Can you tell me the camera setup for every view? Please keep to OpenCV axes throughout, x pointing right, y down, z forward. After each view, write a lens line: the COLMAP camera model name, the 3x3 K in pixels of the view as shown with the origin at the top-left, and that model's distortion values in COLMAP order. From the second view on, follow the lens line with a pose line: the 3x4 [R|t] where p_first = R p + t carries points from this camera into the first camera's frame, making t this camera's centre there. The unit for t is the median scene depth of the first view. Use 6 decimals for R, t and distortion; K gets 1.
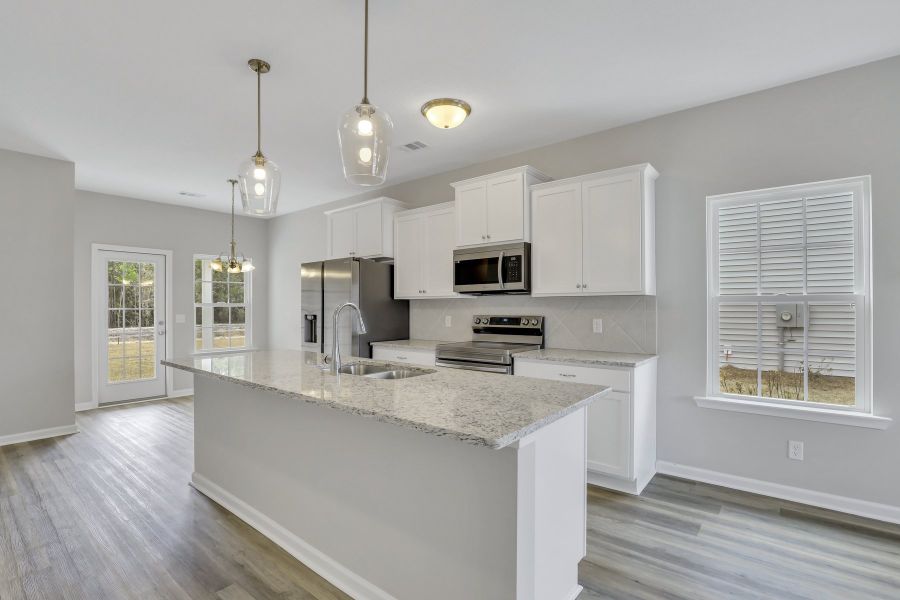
lens RADIAL K [[417.1, 0, 451.7], [0, 417.1, 304.7], [0, 0, 1]] dist [-0.033333, 0.000197]
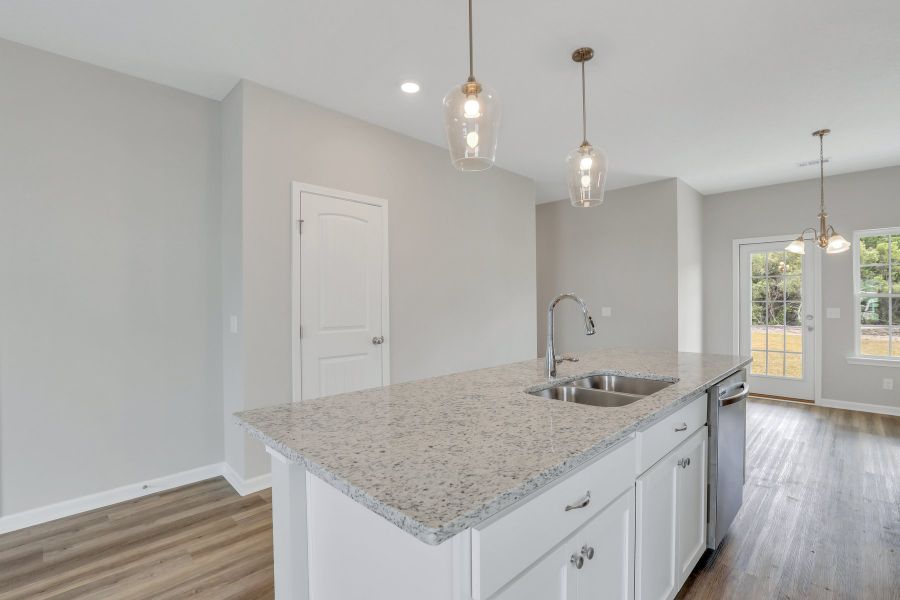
lens RADIAL K [[417.1, 0, 451.7], [0, 417.1, 304.7], [0, 0, 1]] dist [-0.033333, 0.000197]
pose [[-0.105250, 0.007730, -0.994416, 0.360303], [0.012528, 0.999901, 0.006446, 0.003452], [0.994367, -0.011780, -0.105336, 0.519257]]
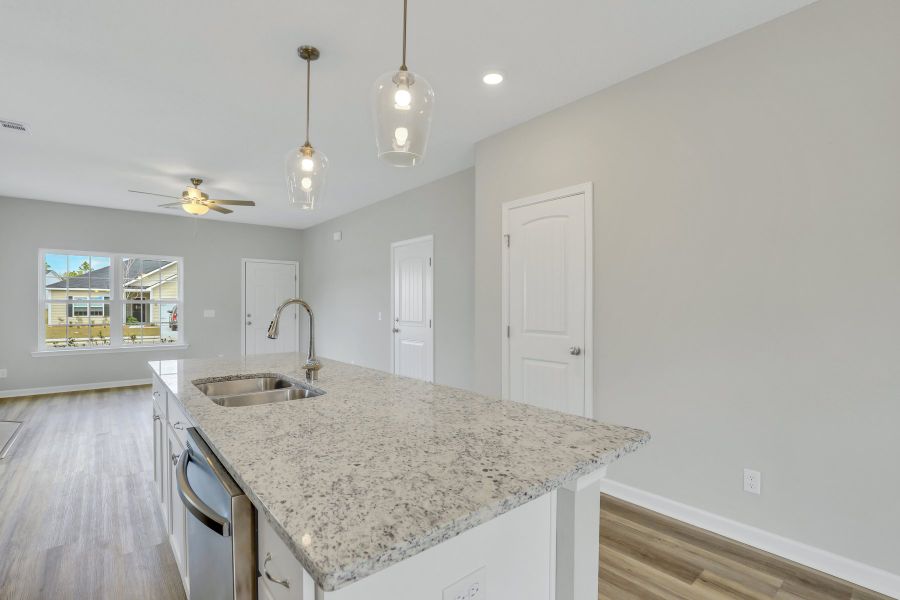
lens RADIAL K [[417.1, 0, 451.7], [0, 417.1, 304.7], [0, 0, 1]] dist [-0.033333, 0.000197]
pose [[-0.982677, 0.001706, 0.185318, -0.430333], [0.001938, 0.999998, 0.001070, -0.003247], [-0.185315, 0.001410, -0.982678, 1.063712]]
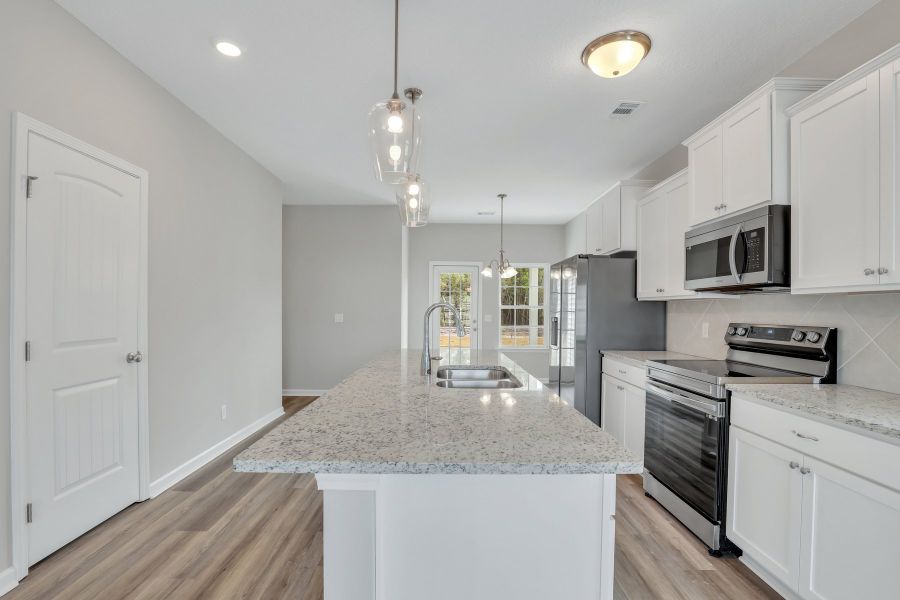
lens RADIAL K [[413.5, 0, 452.2], [0, 413.5, 311.4], [0, 0, 1]] dist [-0.023394, 0.000900]
pose [[0.640555, 0.011001, -0.767833, 0.311542], [-0.003935, 0.999931, 0.011044, 0.000844], [0.767902, -0.004053, 0.640555, 0.238078]]
